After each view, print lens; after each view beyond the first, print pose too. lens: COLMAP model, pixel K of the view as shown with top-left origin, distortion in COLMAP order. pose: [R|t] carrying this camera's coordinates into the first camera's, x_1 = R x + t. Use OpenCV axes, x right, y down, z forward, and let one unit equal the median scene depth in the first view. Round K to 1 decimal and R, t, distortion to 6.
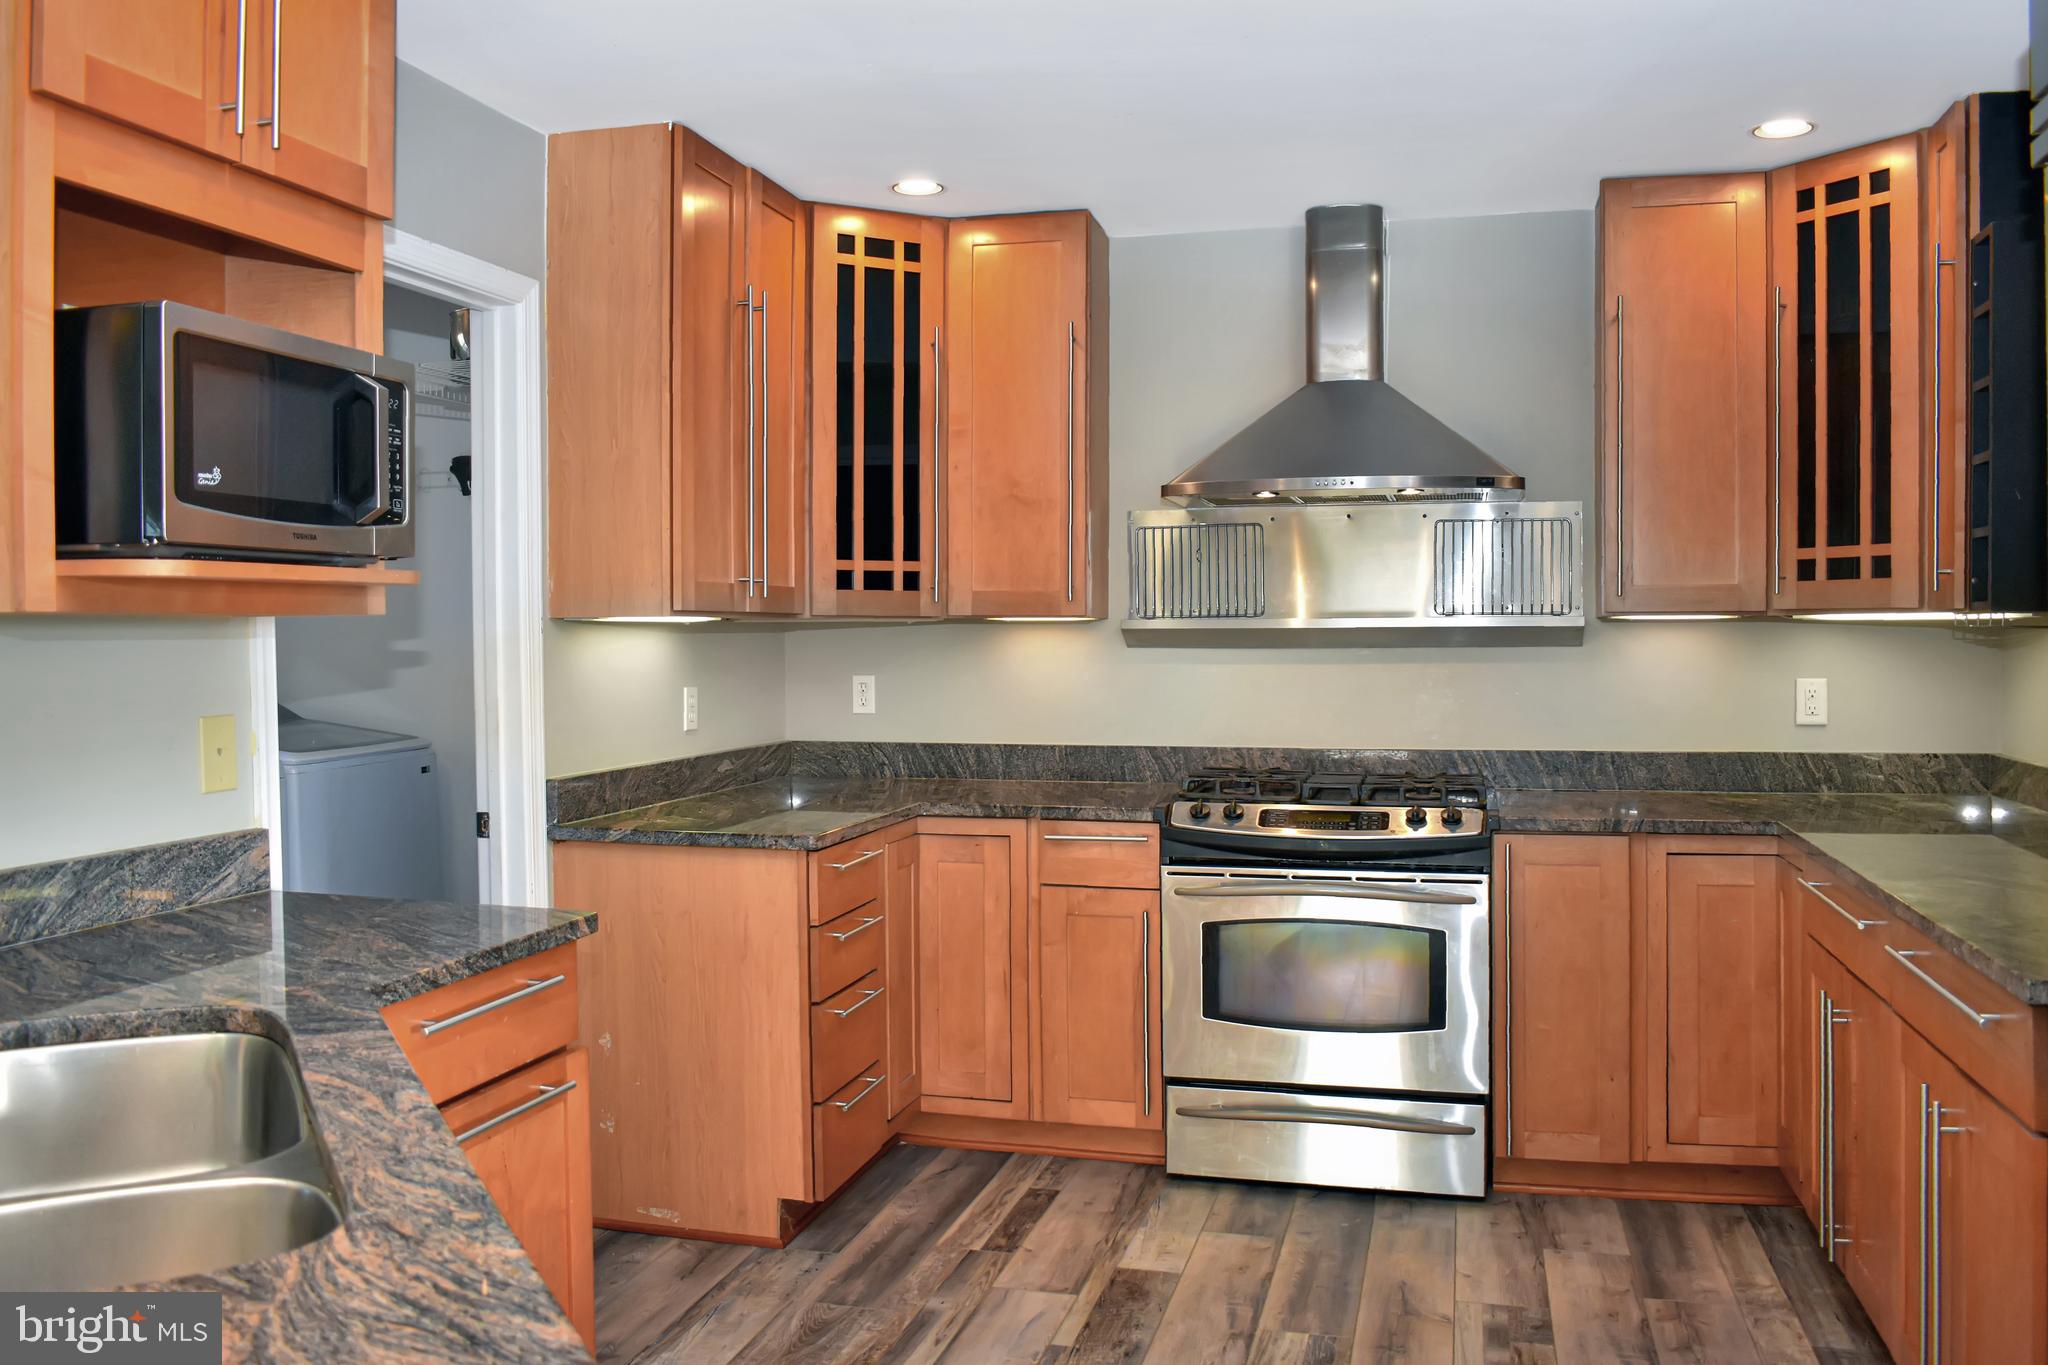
lens RADIAL K [[1599.0, 0, 1057.1], [0, 1599.0, 668.4], [0, 0, 1]] dist [-0.088259, 0.007558]
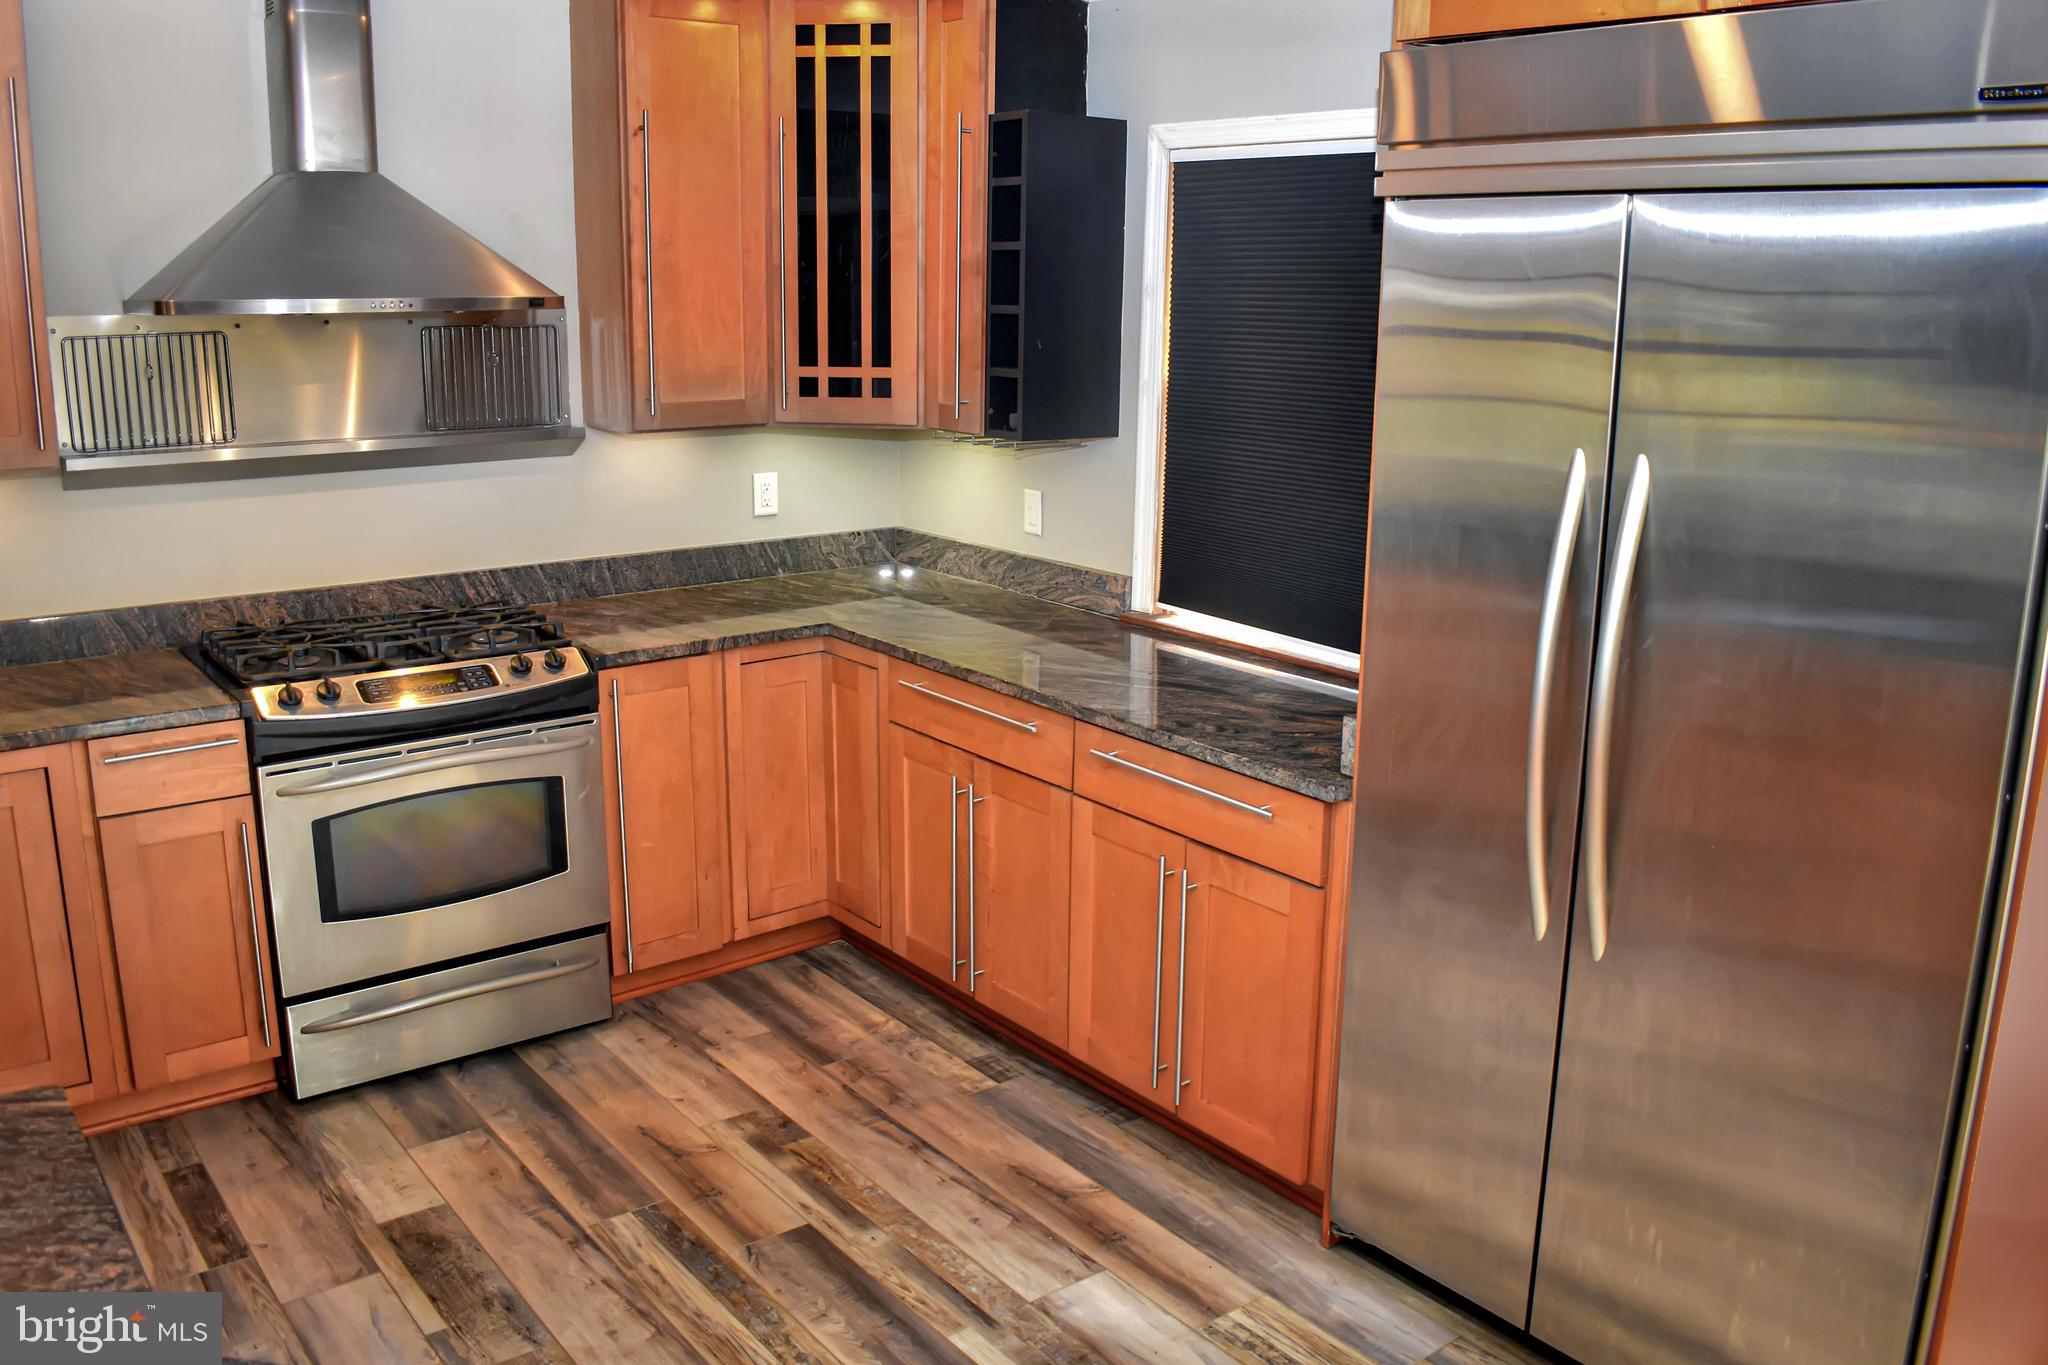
lens RADIAL K [[1664.1, 0, 982.6], [0, 1664.1, 629.7], [0, 0, 1]] dist [-0.076867, 0.006001]
pose [[0.633992, -0.151922, 0.758270, -0.348338], [0.008448, 0.981816, 0.189647, -0.114376], [-0.773293, -0.113829, 0.623747, 0.160292]]
